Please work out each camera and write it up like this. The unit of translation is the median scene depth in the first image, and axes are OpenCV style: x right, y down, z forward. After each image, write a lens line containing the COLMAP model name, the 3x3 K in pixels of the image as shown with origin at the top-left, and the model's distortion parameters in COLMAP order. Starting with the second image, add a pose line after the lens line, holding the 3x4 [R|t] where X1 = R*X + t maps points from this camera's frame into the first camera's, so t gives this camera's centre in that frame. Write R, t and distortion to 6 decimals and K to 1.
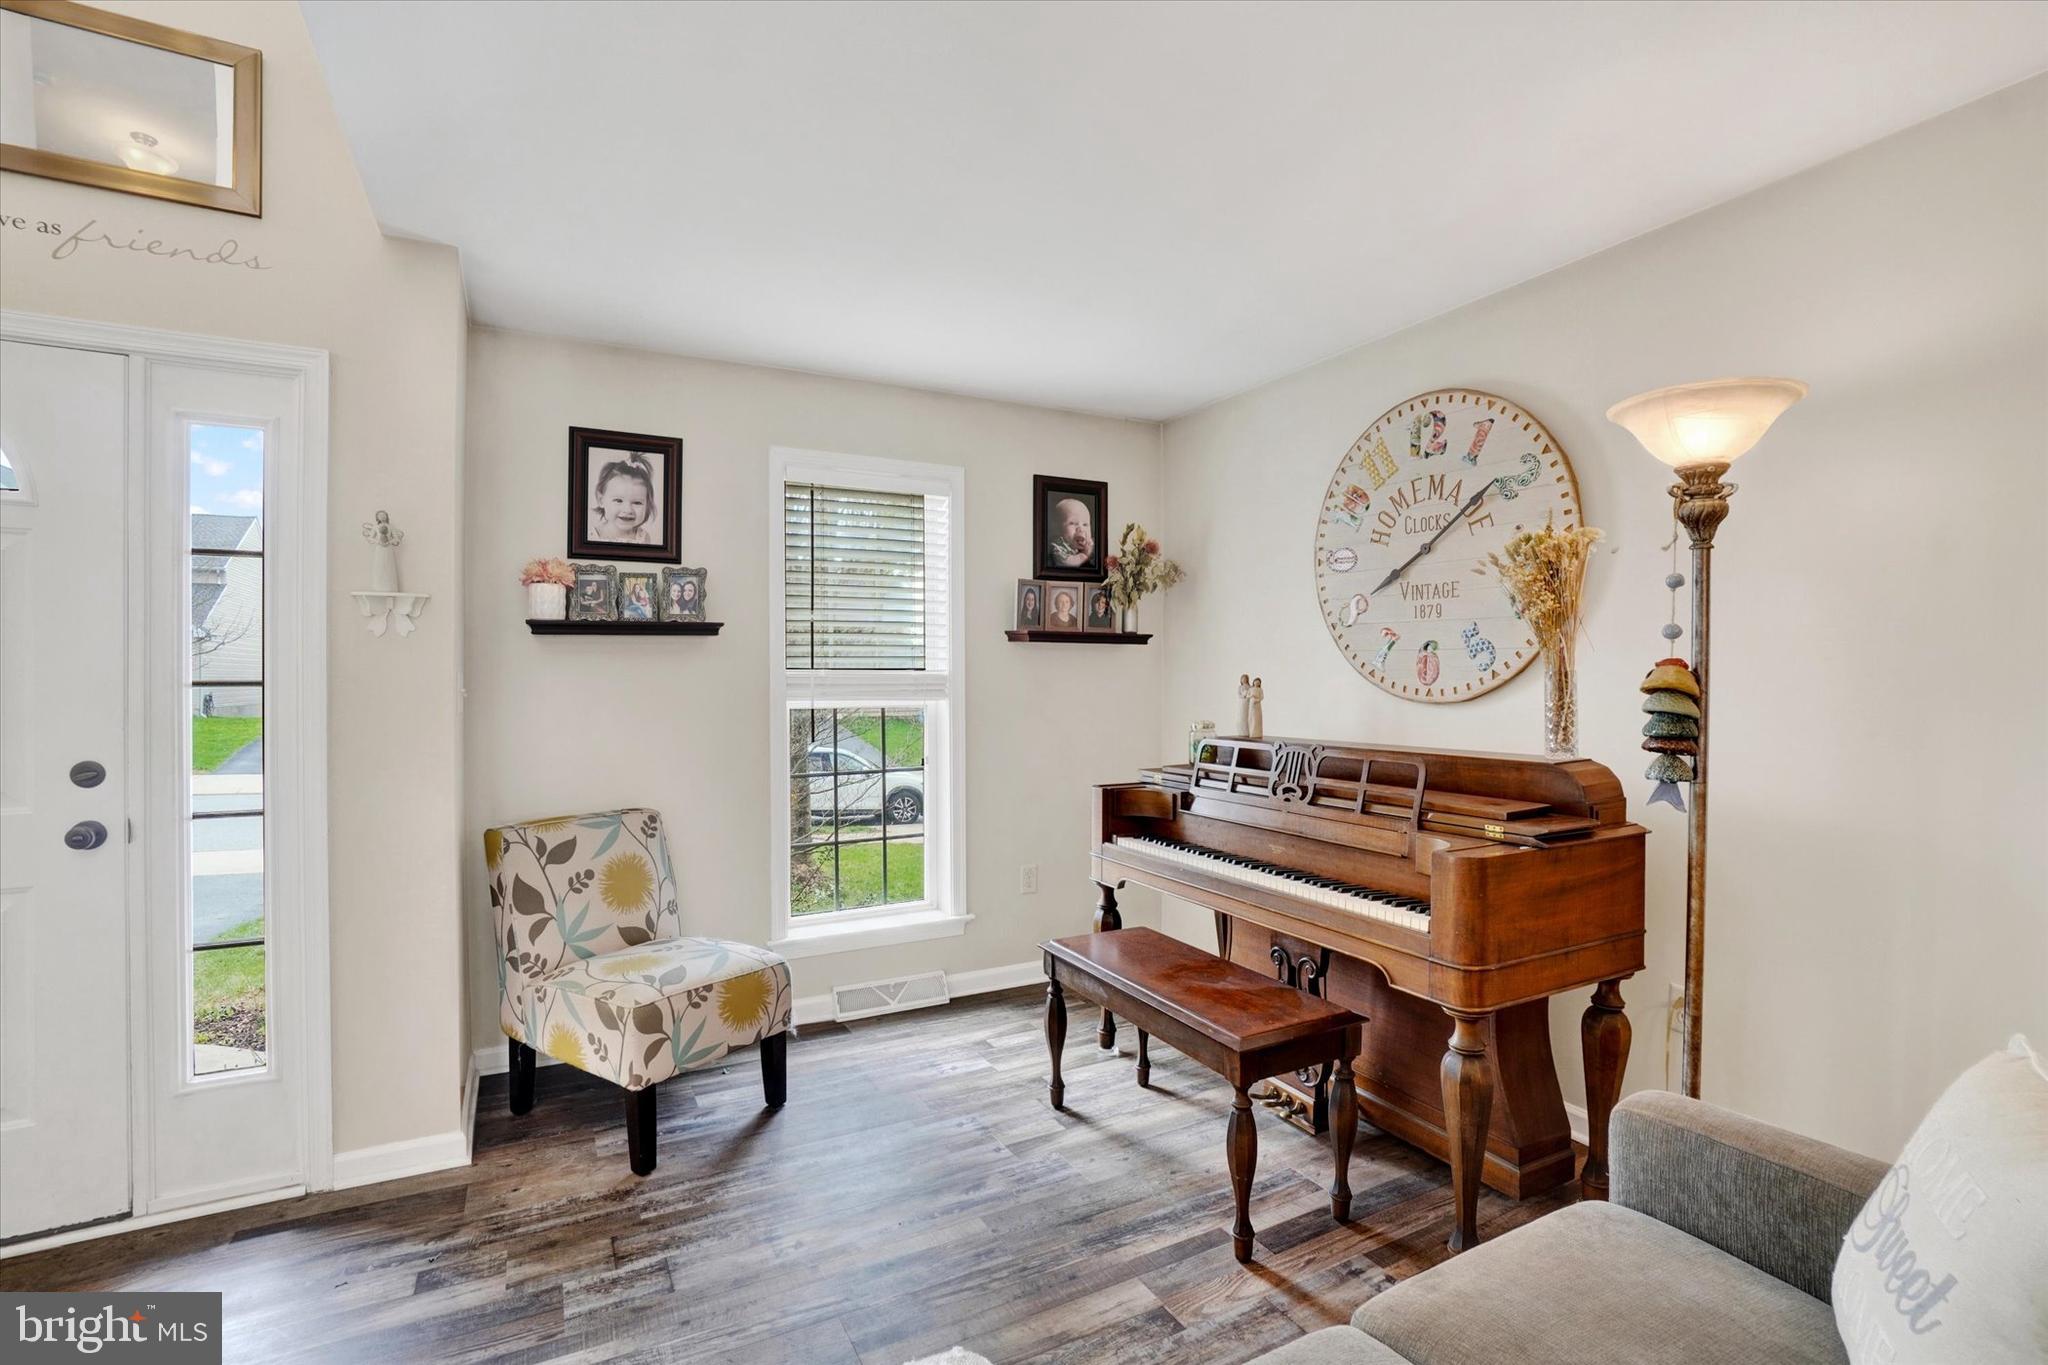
lens RADIAL K [[917.2, 0, 990.1], [0, 917.2, 674.1], [0, 0, 1]] dist [-0.029545, 0.000091]
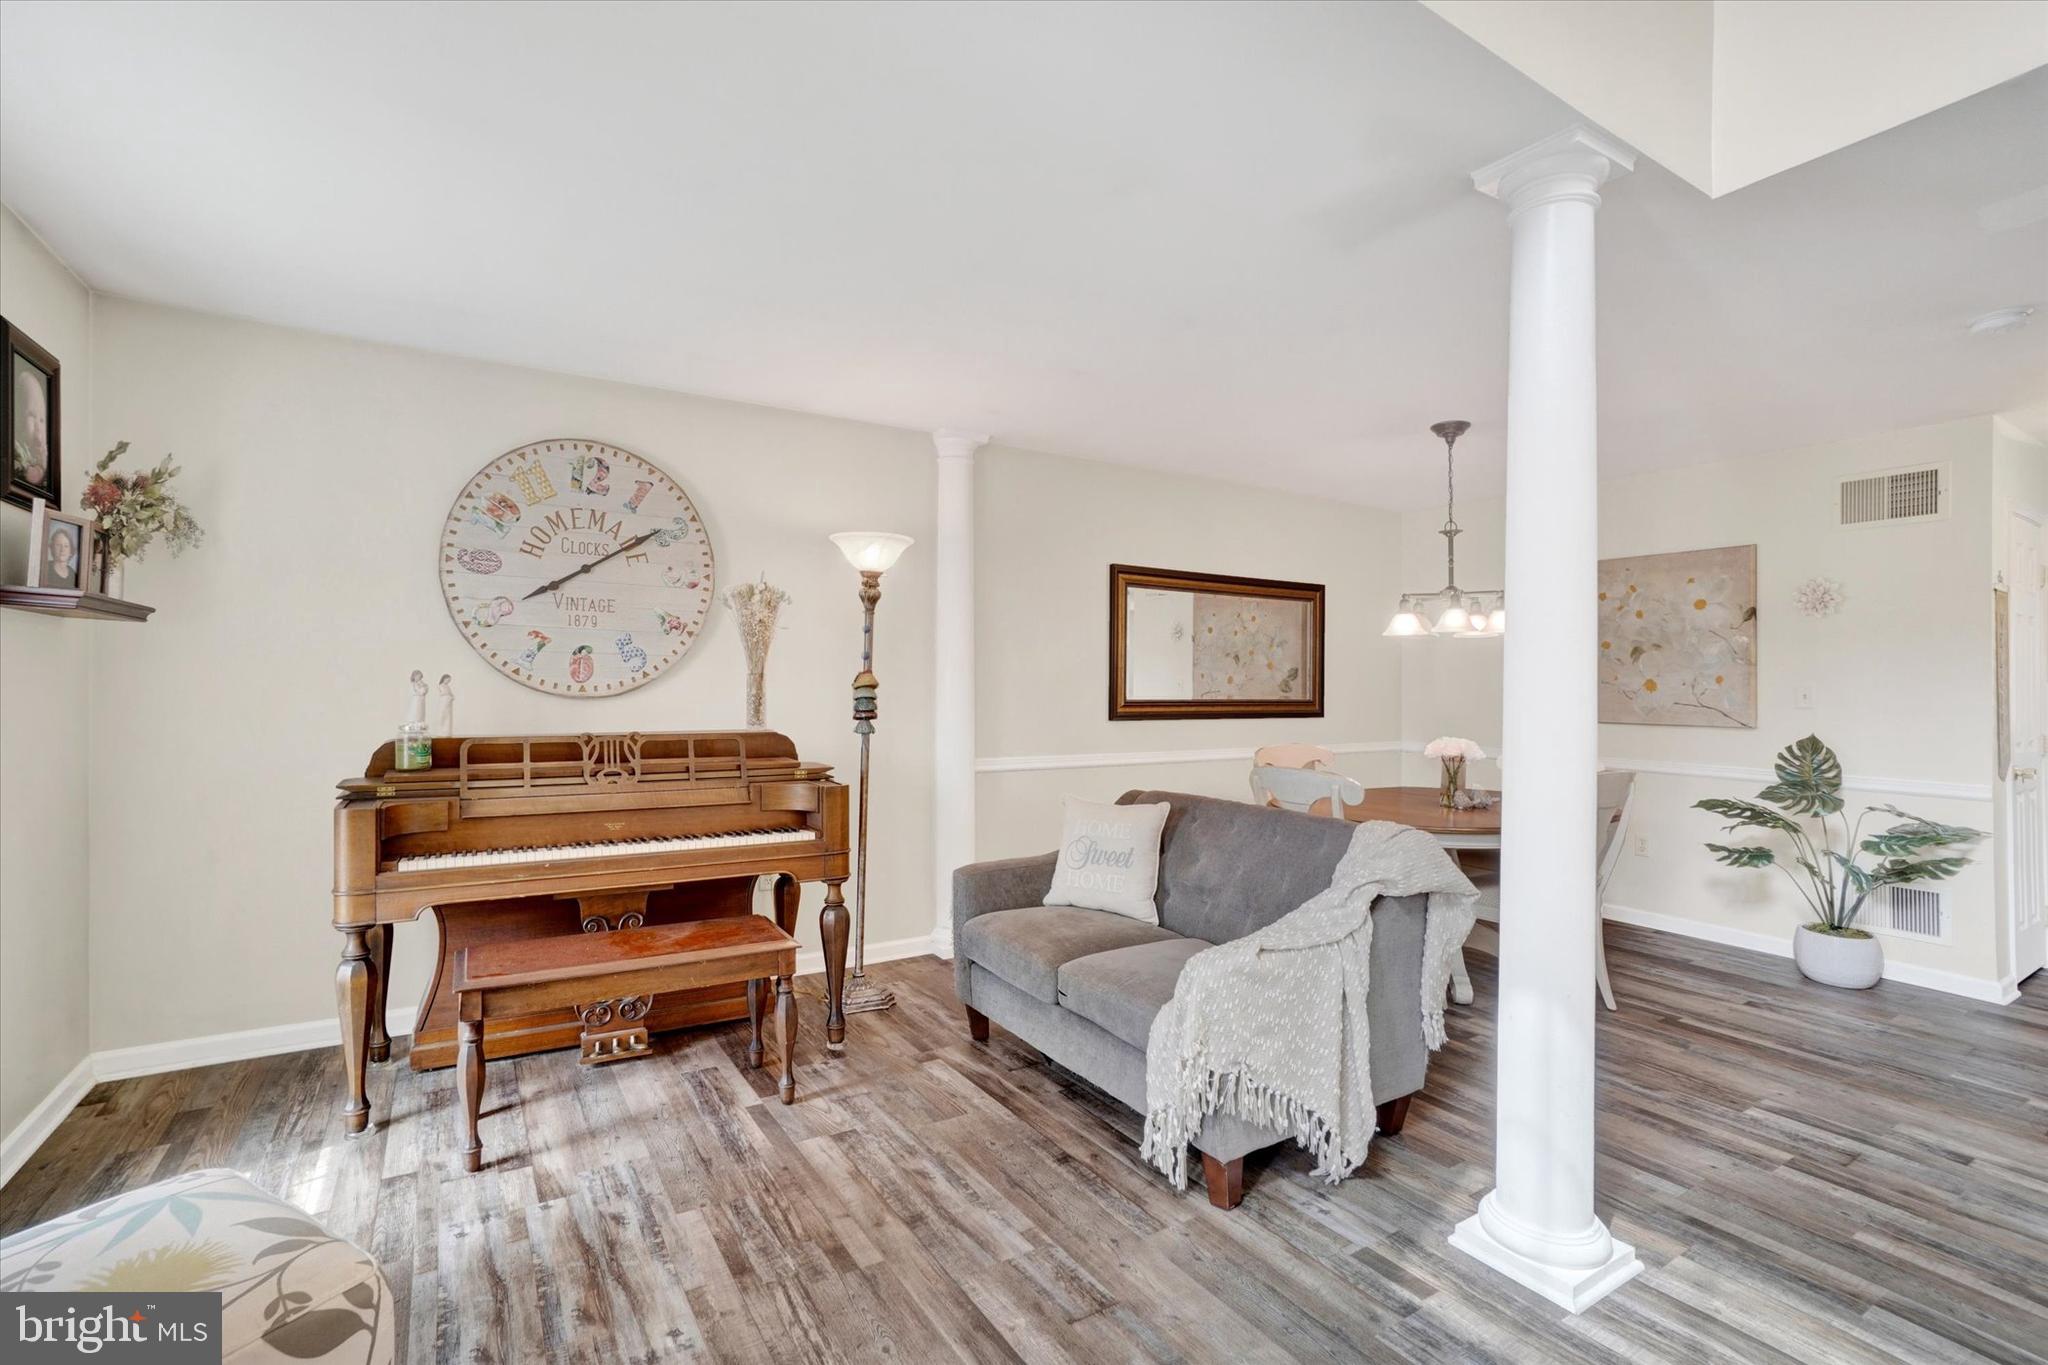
lens RADIAL K [[928.1, 0, 1005.6], [0, 928.1, 682.2], [0, 0, 1]] dist [-0.054652, 0.023288]
pose [[-0.073482, 0.003526, 0.997290, -0.773146], [-0.015155, 0.999874, -0.004651, 0.008853], [-0.997181, -0.015456, -0.073419, 0.537211]]
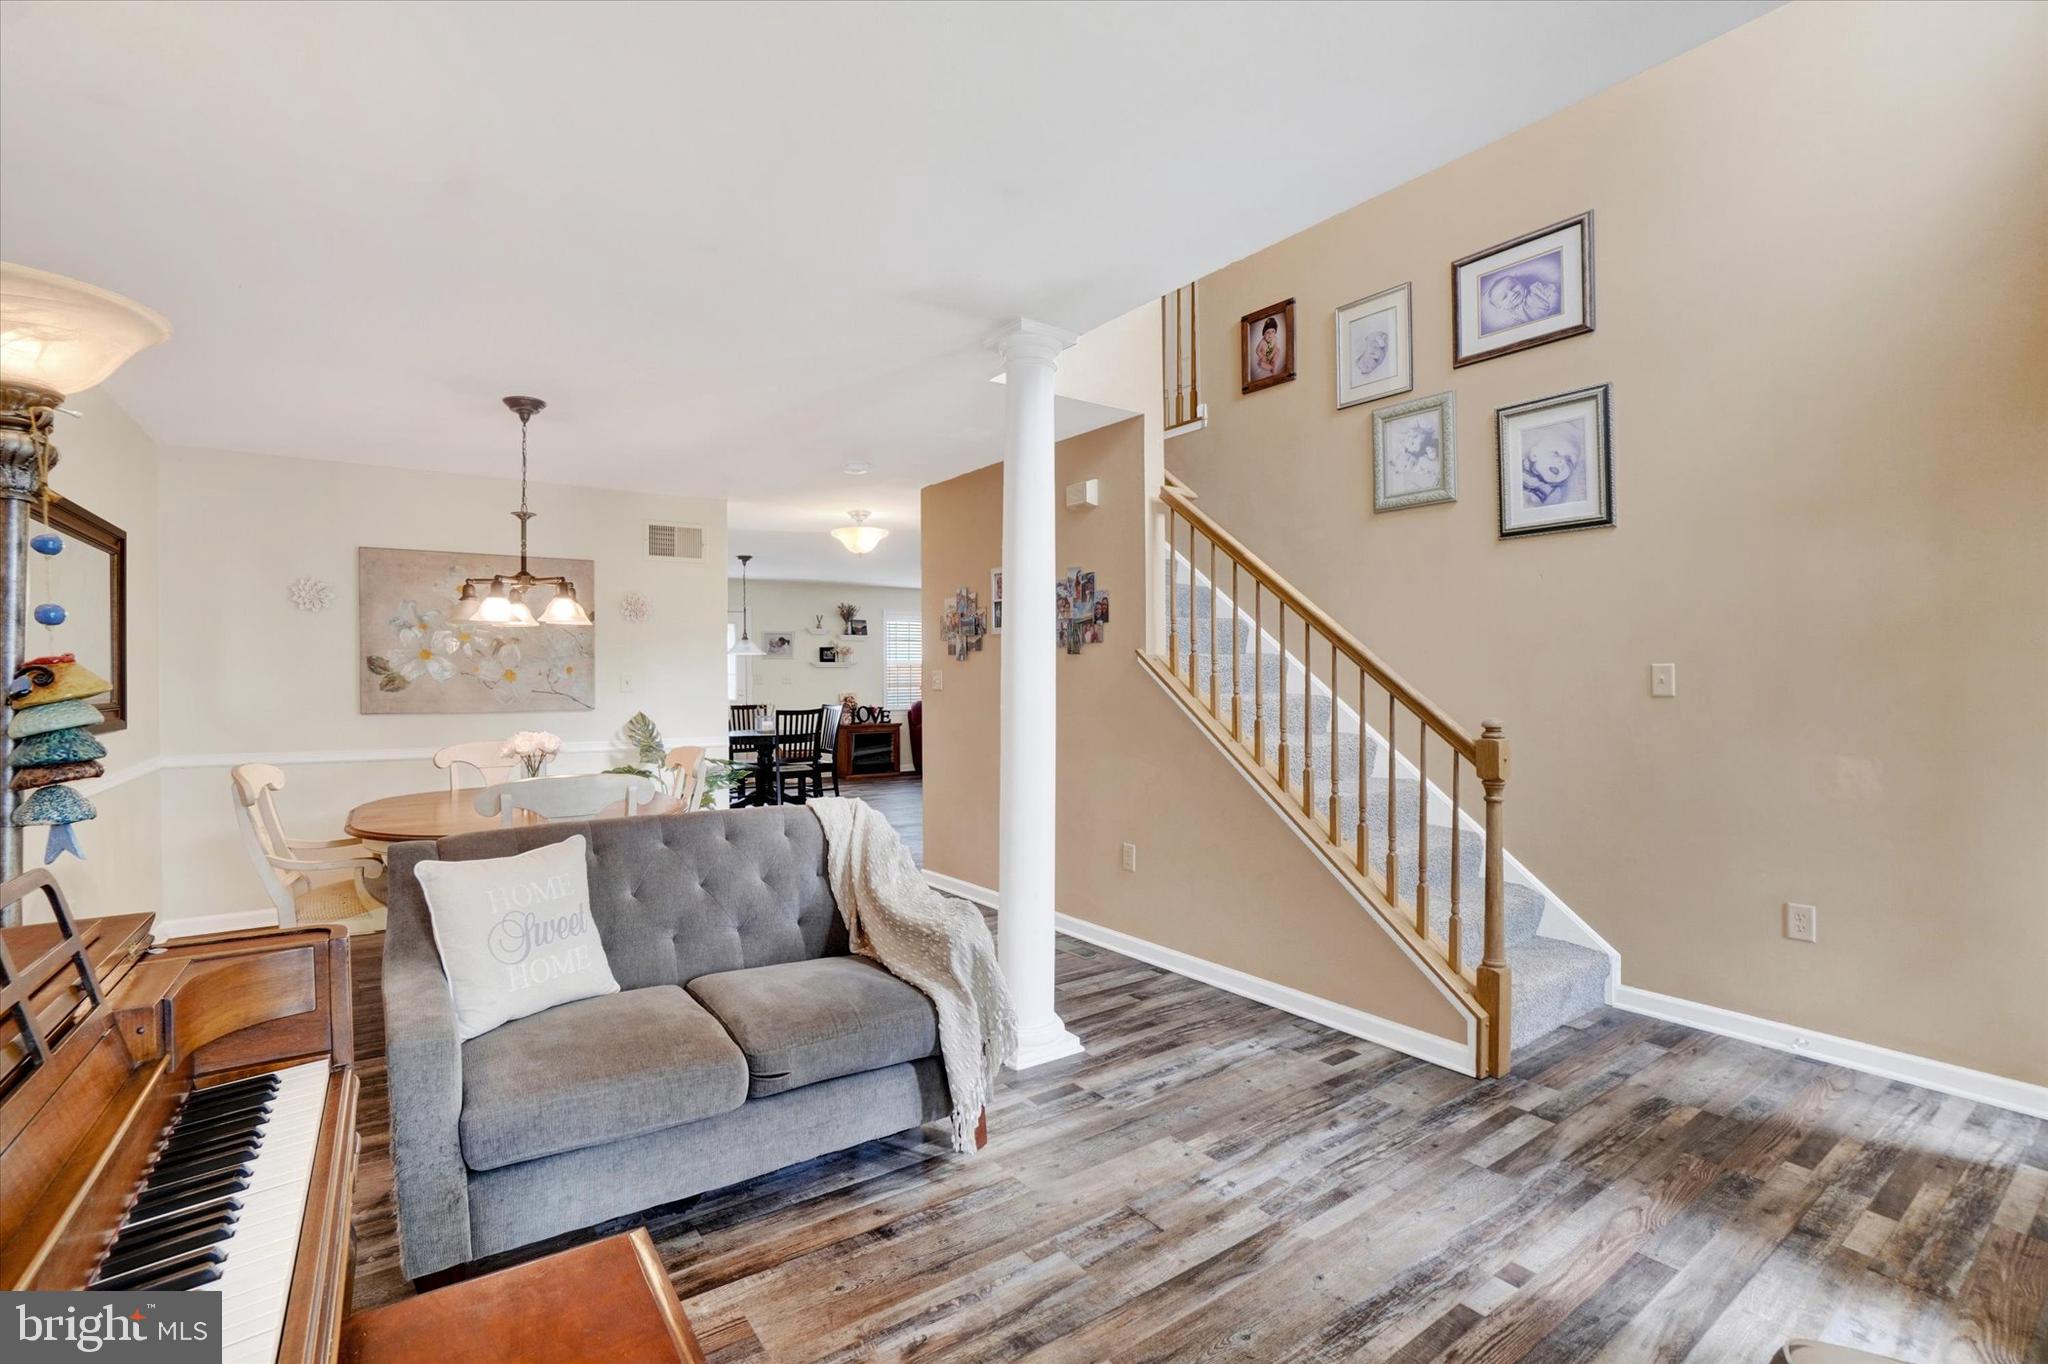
lens RADIAL K [[917.2, 0, 990.1], [0, 917.2, 673.6], [0, 0, 1]] dist [-0.029545, 0.000091]
pose [[-0.992219, 0.006196, -0.124354, 0.056750], [0.007101, 0.999951, -0.006833, 0.004475], [0.124305, -0.007662, -0.992214, 1.135061]]
